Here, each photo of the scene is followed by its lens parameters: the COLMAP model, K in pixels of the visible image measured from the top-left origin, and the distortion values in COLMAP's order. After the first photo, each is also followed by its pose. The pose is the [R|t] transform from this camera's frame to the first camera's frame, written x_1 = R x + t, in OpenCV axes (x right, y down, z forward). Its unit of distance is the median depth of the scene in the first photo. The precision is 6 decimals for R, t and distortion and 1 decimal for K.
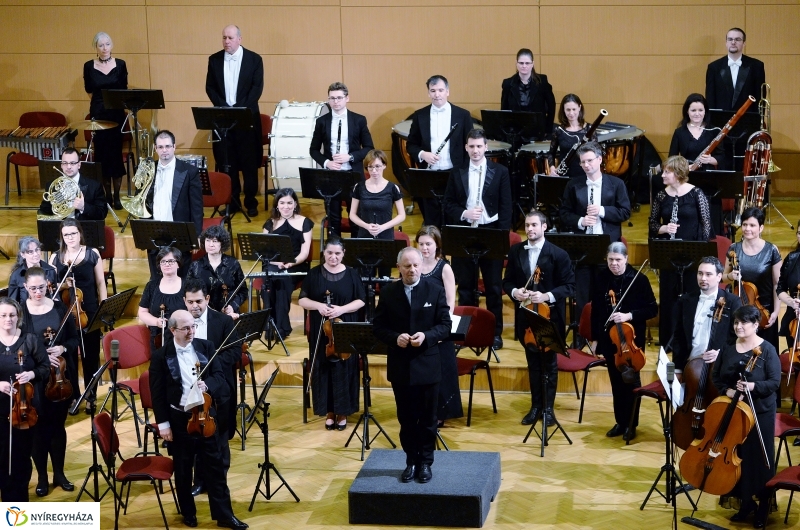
lens RADIAL K [[2865.7, 0, 400.0], [0, 2865.7, 265.0], [0, 0, 1]] dist [0.281376, 0.338489]
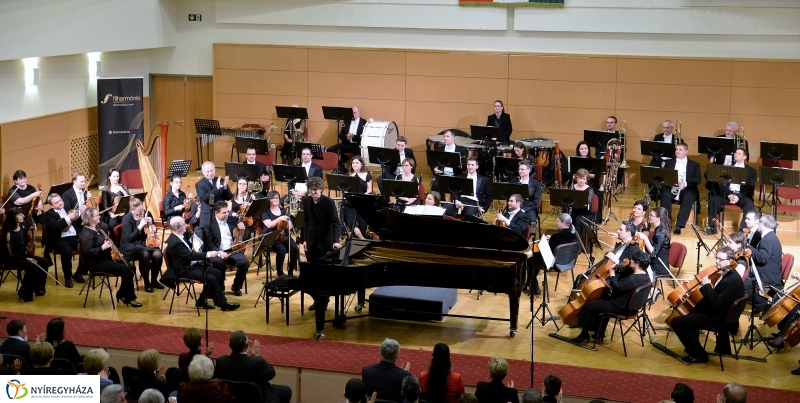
lens RADIAL K [[1199.2, 0, 400.5], [0, 1199.2, 148.6], [0, 0, 1]] dist [0.119882, 0.085948]
pose [[0.994144, 0.057603, -0.091429, 0.058166], [-0.067678, 0.991489, -0.111220, 0.054148], [0.084245, 0.116757, 0.989581, 0.228039]]
